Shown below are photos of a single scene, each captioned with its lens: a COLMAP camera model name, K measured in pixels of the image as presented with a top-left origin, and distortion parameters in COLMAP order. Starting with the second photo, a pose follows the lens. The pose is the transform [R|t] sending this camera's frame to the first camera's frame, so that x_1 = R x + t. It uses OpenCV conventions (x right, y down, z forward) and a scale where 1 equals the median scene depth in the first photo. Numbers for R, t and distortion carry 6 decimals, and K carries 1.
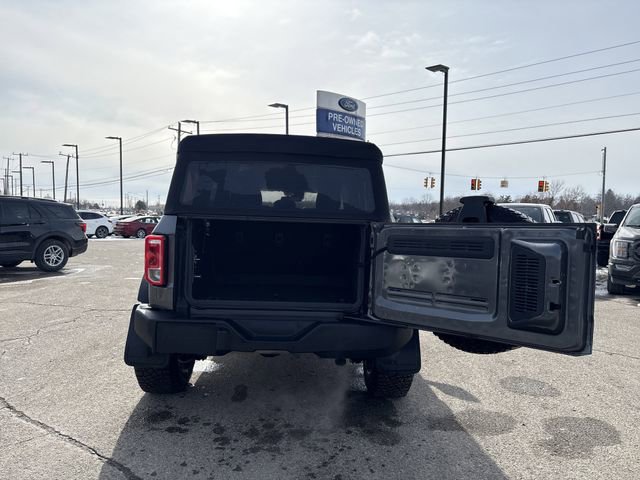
lens RADIAL K [[484.1, 0, 318.9], [0, 484.1, 234.4], [0, 0, 1]] dist [0.021732, -0.014169]
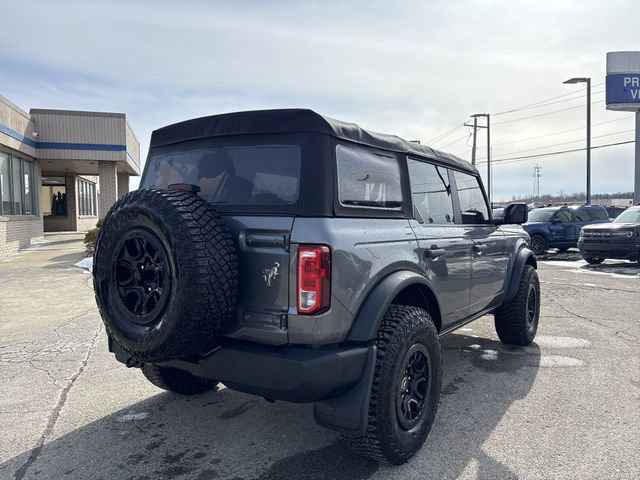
lens RADIAL K [[484.1, 0, 318.8], [0, 484.1, 234.1], [0, 0, 1]] dist [0.021732, -0.014169]
pose [[0.802761, -0.000793, -0.596300, 0.185273], [0.002460, 0.999995, 0.001982, -0.000247], [0.596295, -0.003058, 0.802759, 0.137026]]
